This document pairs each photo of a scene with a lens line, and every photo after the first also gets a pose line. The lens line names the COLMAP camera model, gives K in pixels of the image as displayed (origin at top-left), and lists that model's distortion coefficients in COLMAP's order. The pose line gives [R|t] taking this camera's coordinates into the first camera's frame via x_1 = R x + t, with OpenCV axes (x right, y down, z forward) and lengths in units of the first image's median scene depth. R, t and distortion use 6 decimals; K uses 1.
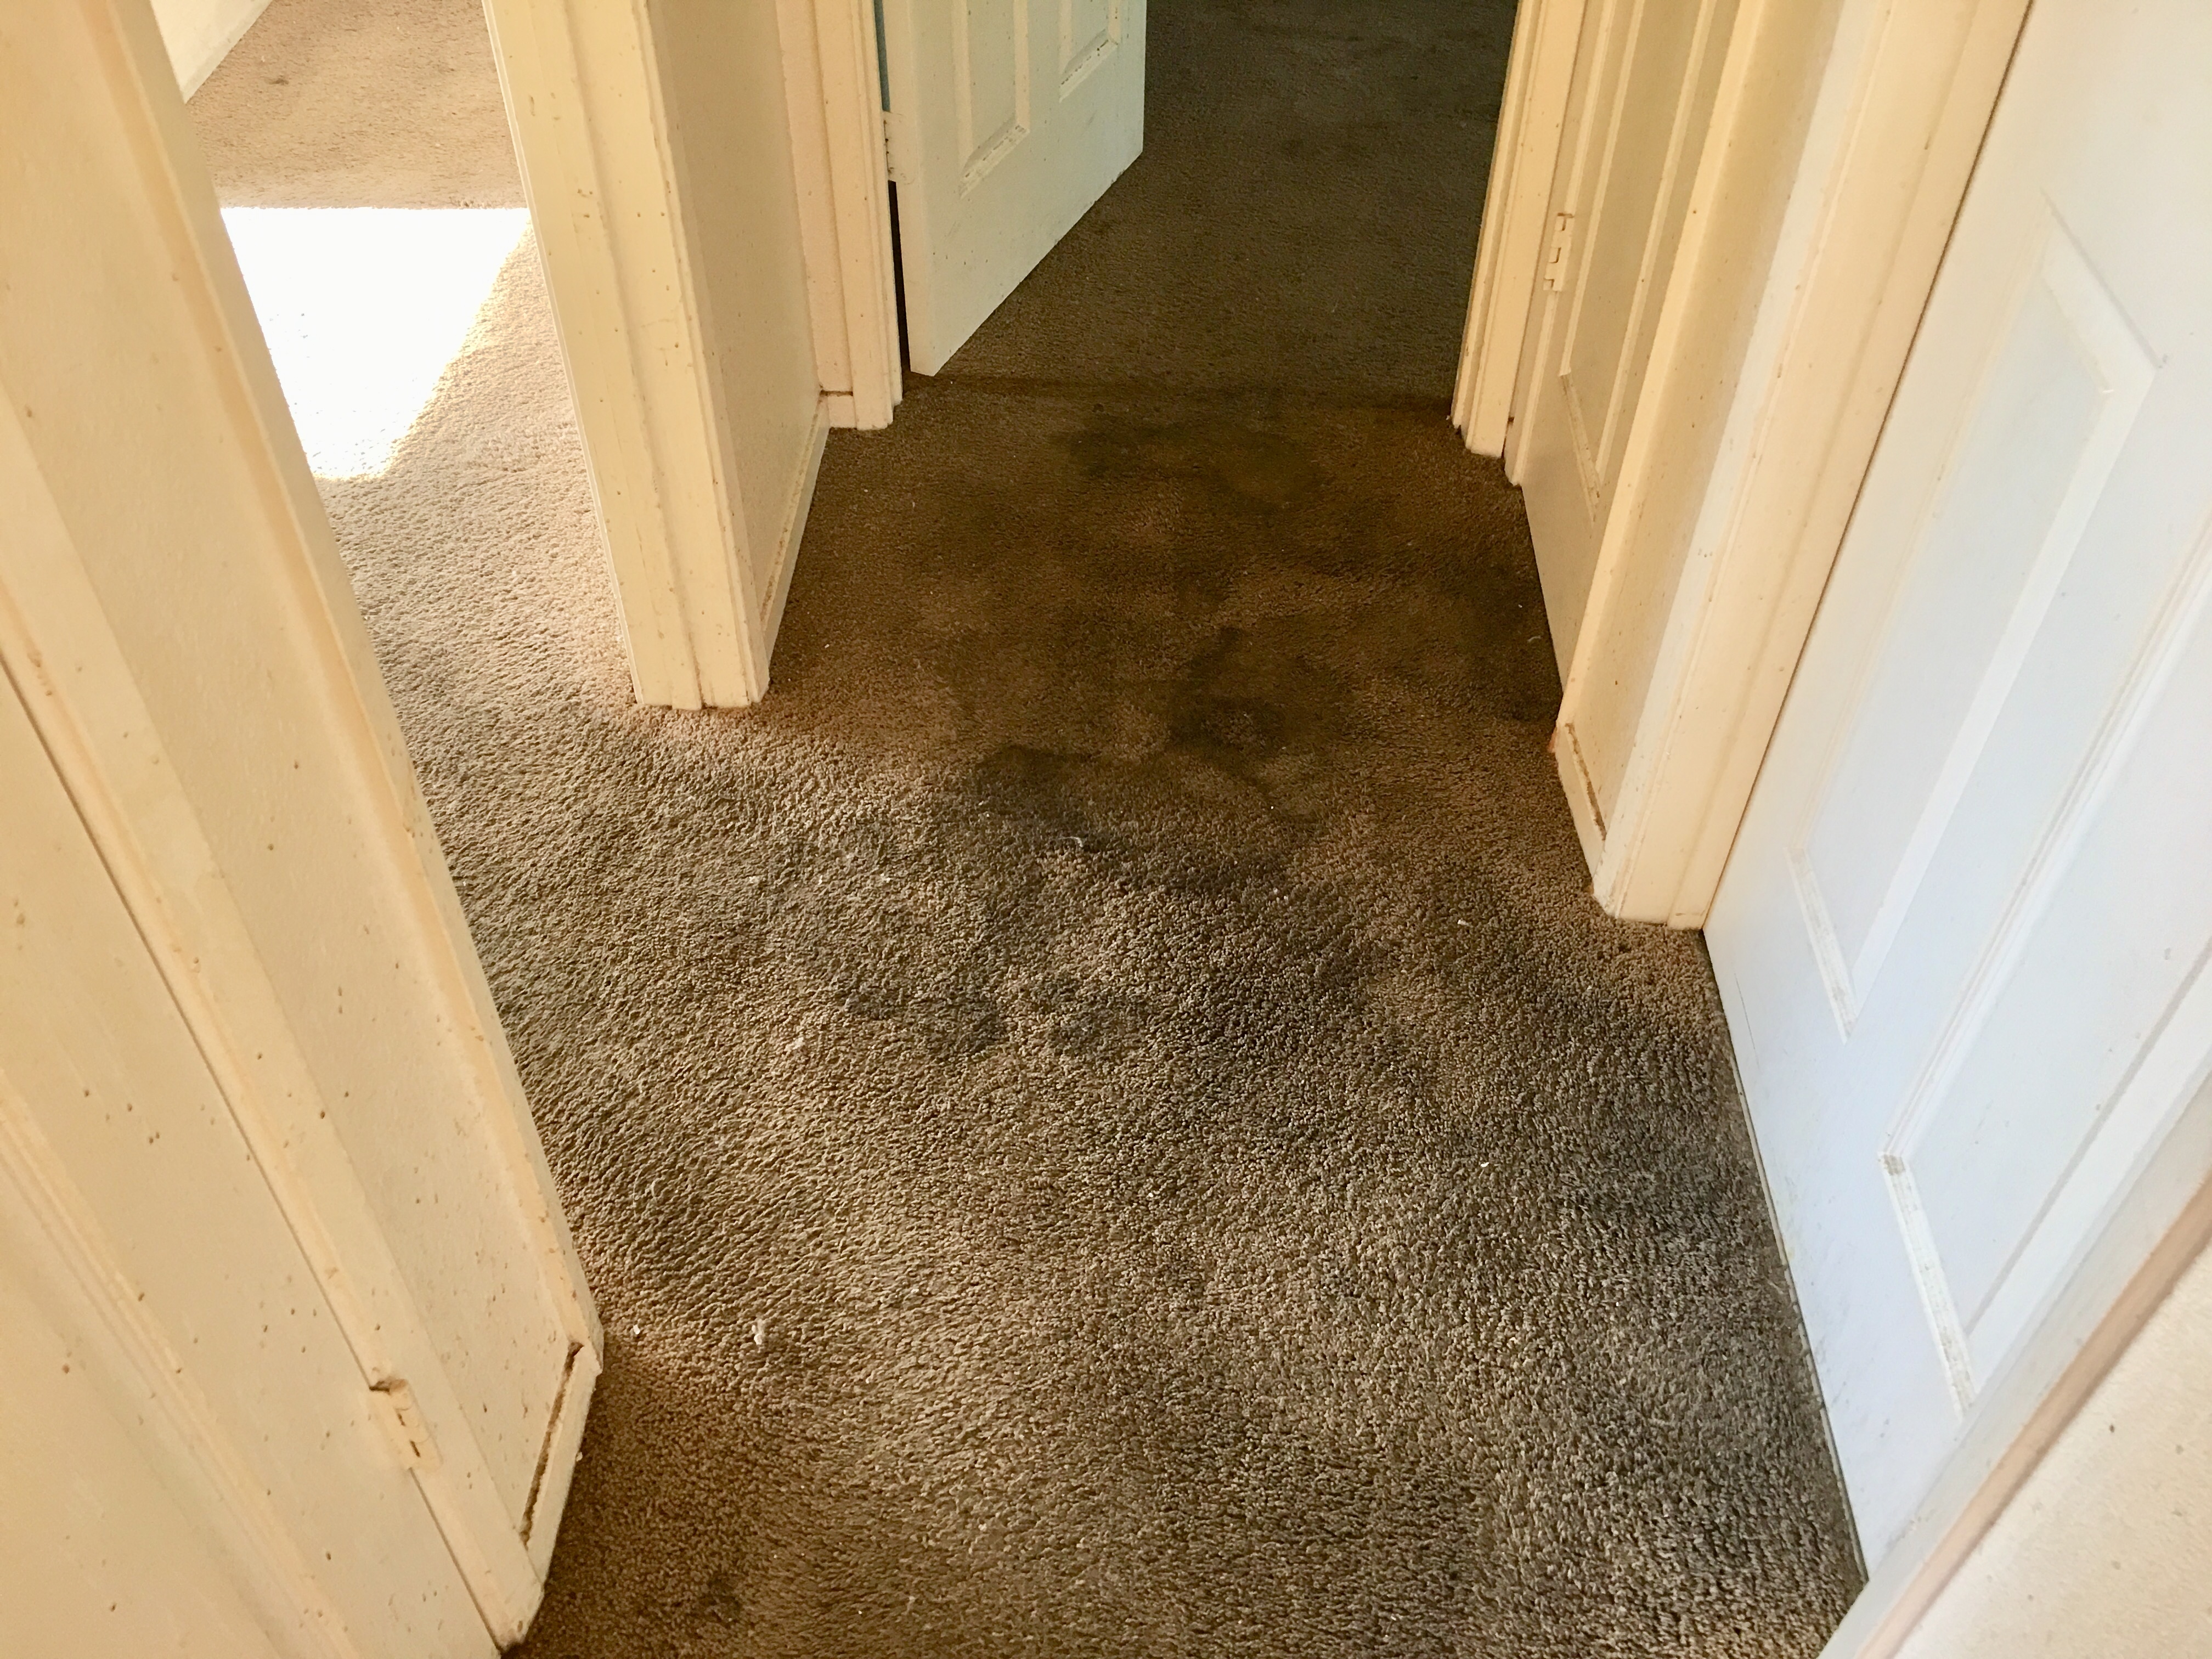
lens RADIAL K [[1921.9, 0, 1090.4], [0, 1921.9, 822.0], [0, 0, 1]] dist [0.085532, -0.002497]
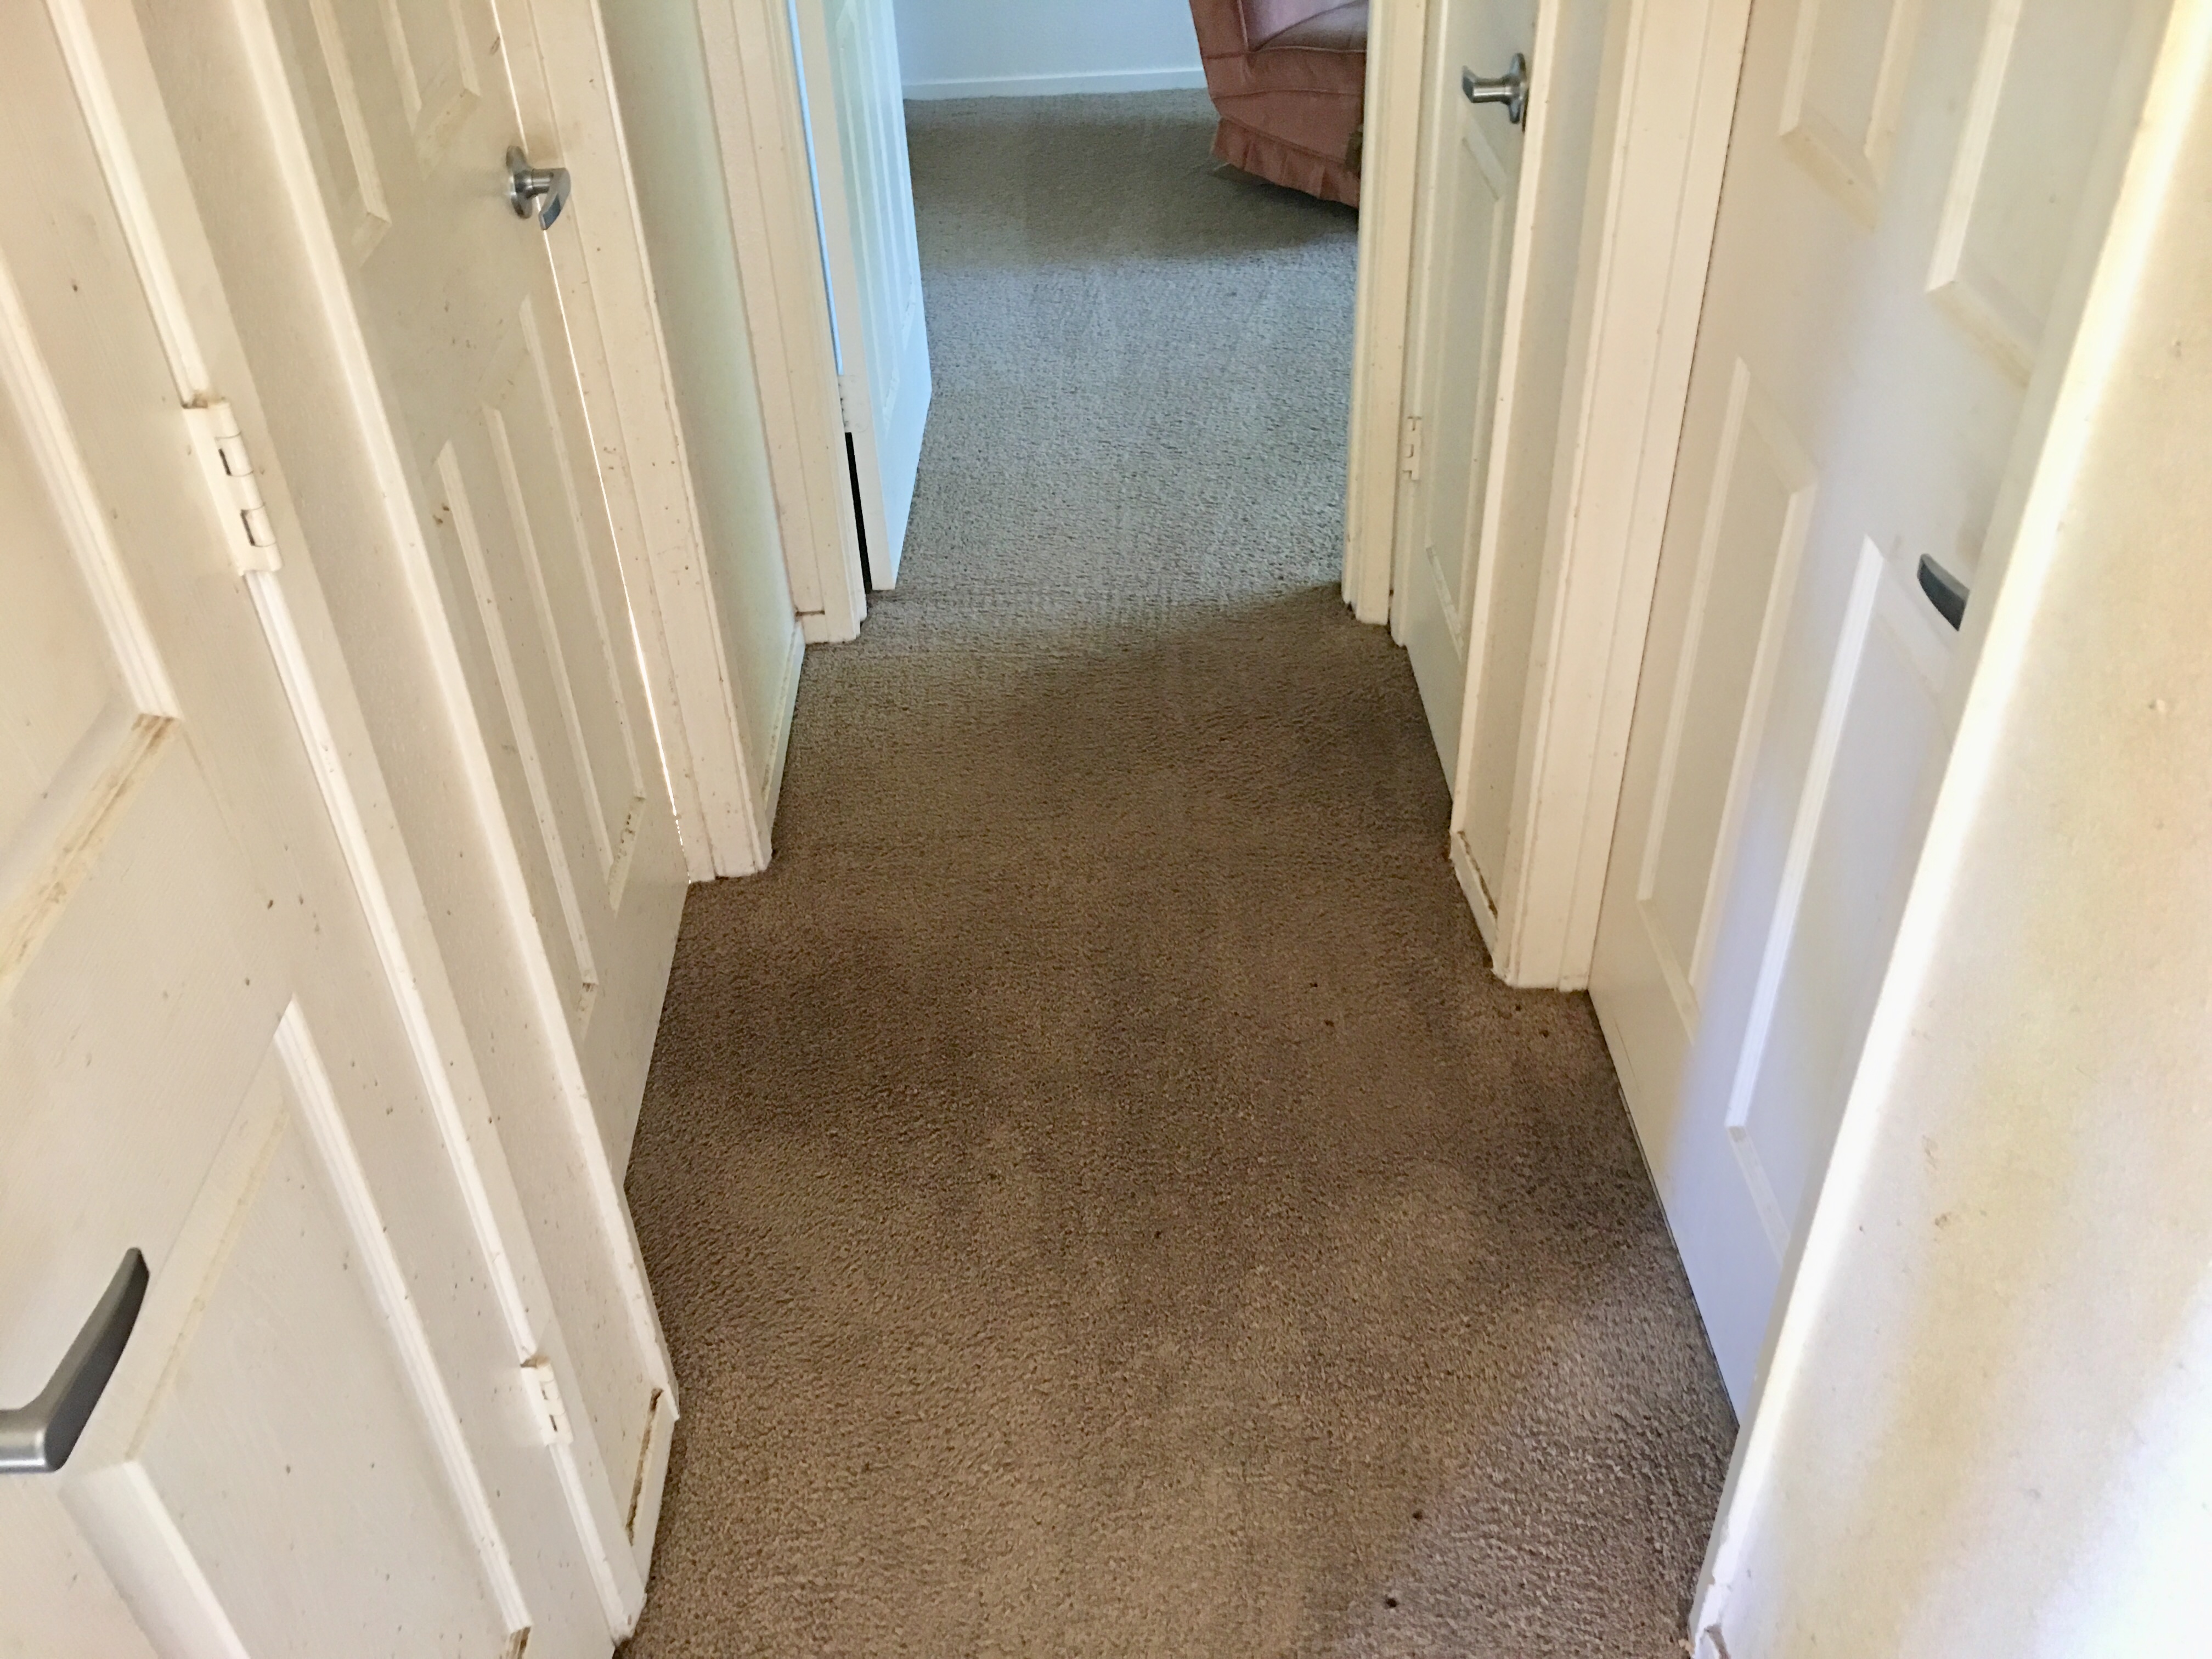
lens RADIAL K [[1921.9, 0, 1090.4], [0, 1921.9, 822.0], [0, 0, 1]] dist [0.085532, -0.002497]
pose [[0.996516, -0.079209, 0.026098, -0.005574], [0.081891, 0.988590, -0.126429, 0.073871], [-0.015786, 0.128125, 0.991632, -0.156548]]
